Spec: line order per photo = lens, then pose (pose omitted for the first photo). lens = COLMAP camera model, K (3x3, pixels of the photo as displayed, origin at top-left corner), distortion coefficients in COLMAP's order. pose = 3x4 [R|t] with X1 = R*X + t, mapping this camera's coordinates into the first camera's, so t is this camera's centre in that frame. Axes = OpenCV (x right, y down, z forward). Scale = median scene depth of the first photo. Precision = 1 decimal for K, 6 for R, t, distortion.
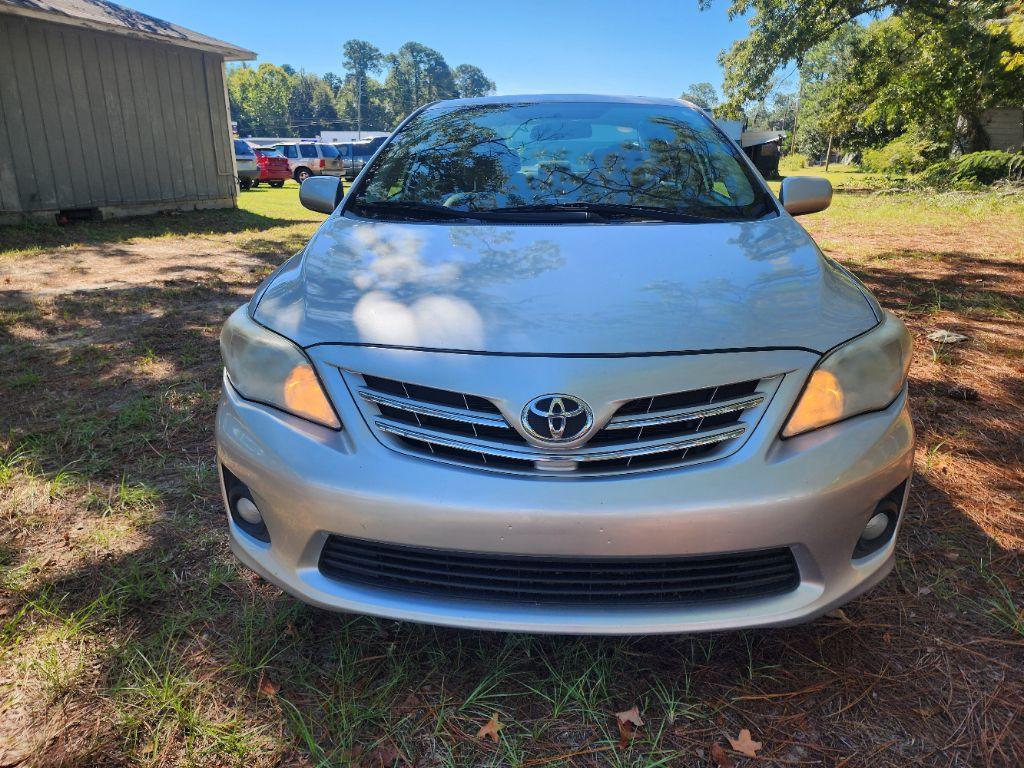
lens RADIAL K [[717.4, 0, 512.0], [0, 717.4, 384.0], [0, 0, 1]] dist [0.046578, -0.056525]
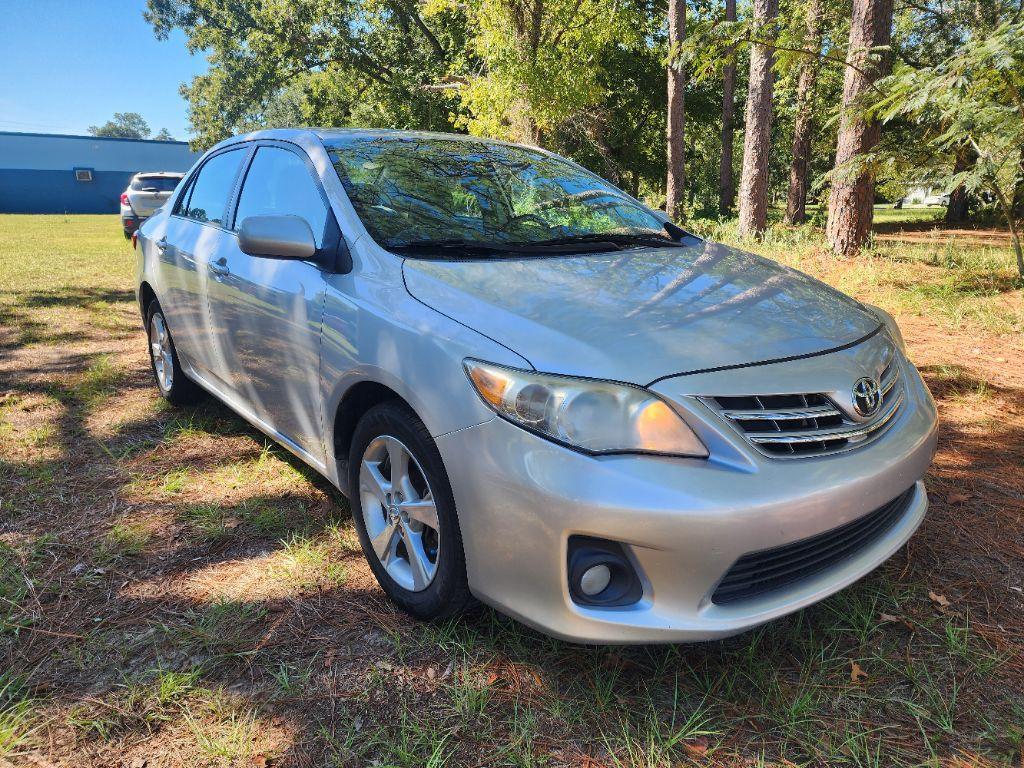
lens RADIAL K [[717.4, 0, 512.0], [0, 717.4, 384.0], [0, 0, 1]] dist [0.046578, -0.056525]
pose [[0.725084, -0.162324, 0.669256, -0.110135], [0.194181, 0.980581, 0.027454, -0.011583], [-0.660717, 0.110051, 0.742524, 0.043846]]
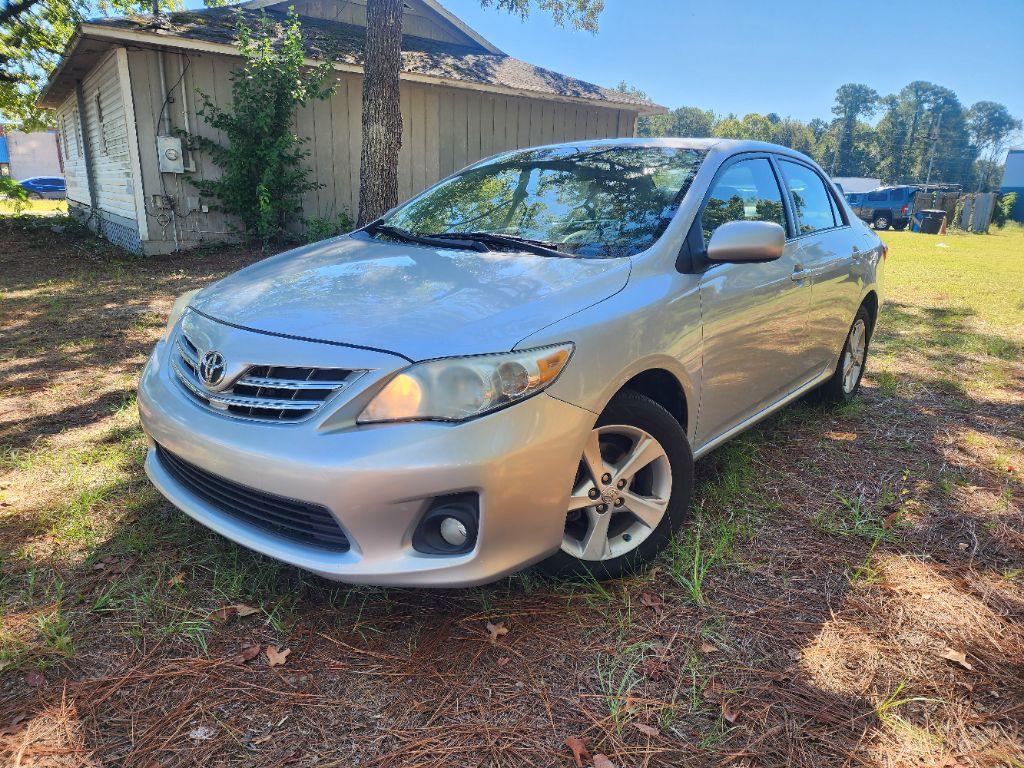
lens RADIAL K [[717.4, 0, 512.0], [0, 717.4, 384.0], [0, 0, 1]] dist [0.046578, -0.056525]
pose [[0.795870, 0.163996, -0.582835, 0.125258], [-0.197885, 0.980209, 0.005592, -0.004336], [0.572217, 0.110884, 0.812571, 0.016674]]
